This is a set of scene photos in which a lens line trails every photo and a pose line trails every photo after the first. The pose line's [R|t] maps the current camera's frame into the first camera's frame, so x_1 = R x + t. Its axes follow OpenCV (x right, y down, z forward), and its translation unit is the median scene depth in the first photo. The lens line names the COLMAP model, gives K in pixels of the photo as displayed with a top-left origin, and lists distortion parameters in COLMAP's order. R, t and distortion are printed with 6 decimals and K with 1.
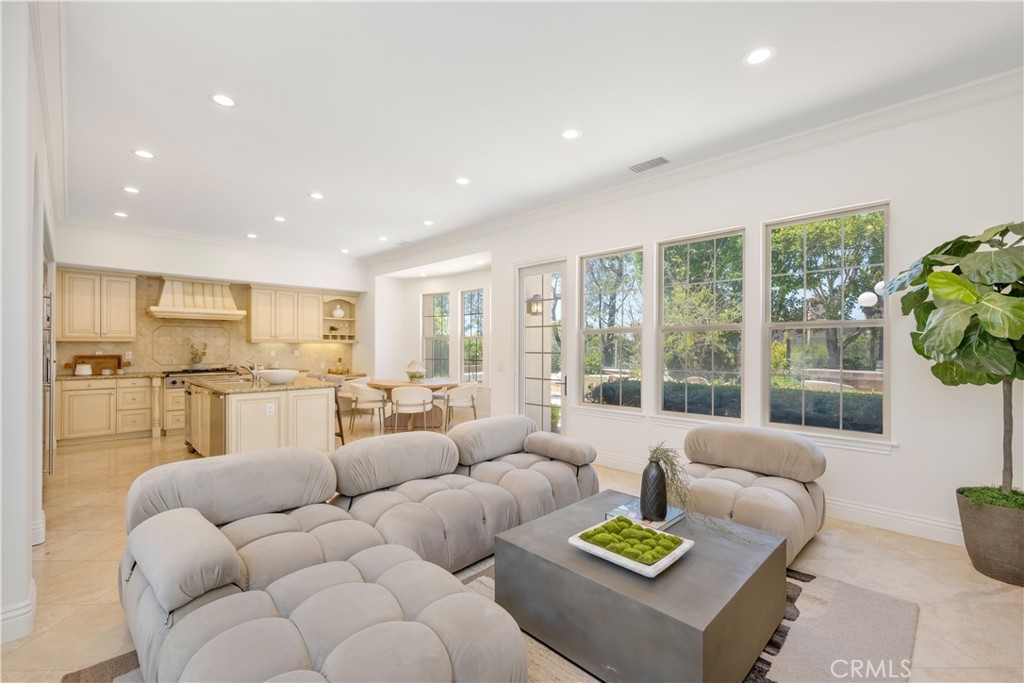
lens RADIAL K [[454.3, 0, 518.3], [0, 454.3, 347.4], [0, 0, 1]] dist [-0.001709, -0.000042]
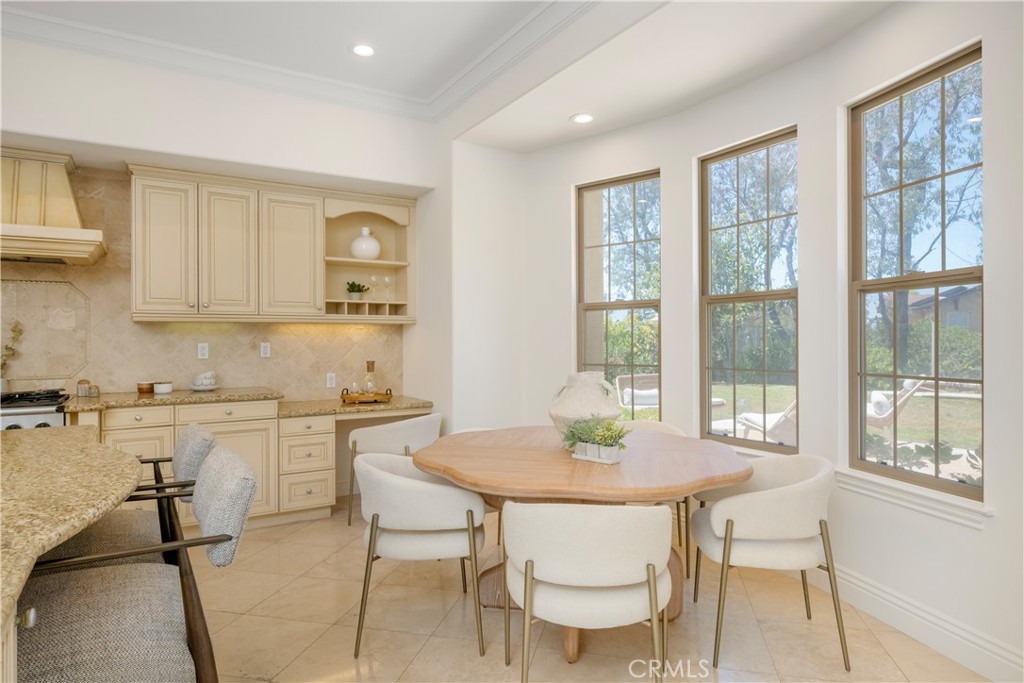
lens RADIAL K [[715.2, 0, 512.0], [0, 715.2, 341.5], [0, 0, 1]] dist [0.001084, 0.000530]
pose [[0.970255, -0.006095, -0.242007, -0.127647], [0.006724, 0.999976, 0.001774, 0.006274], [0.241990, -0.003349, 0.970273, 0.444929]]
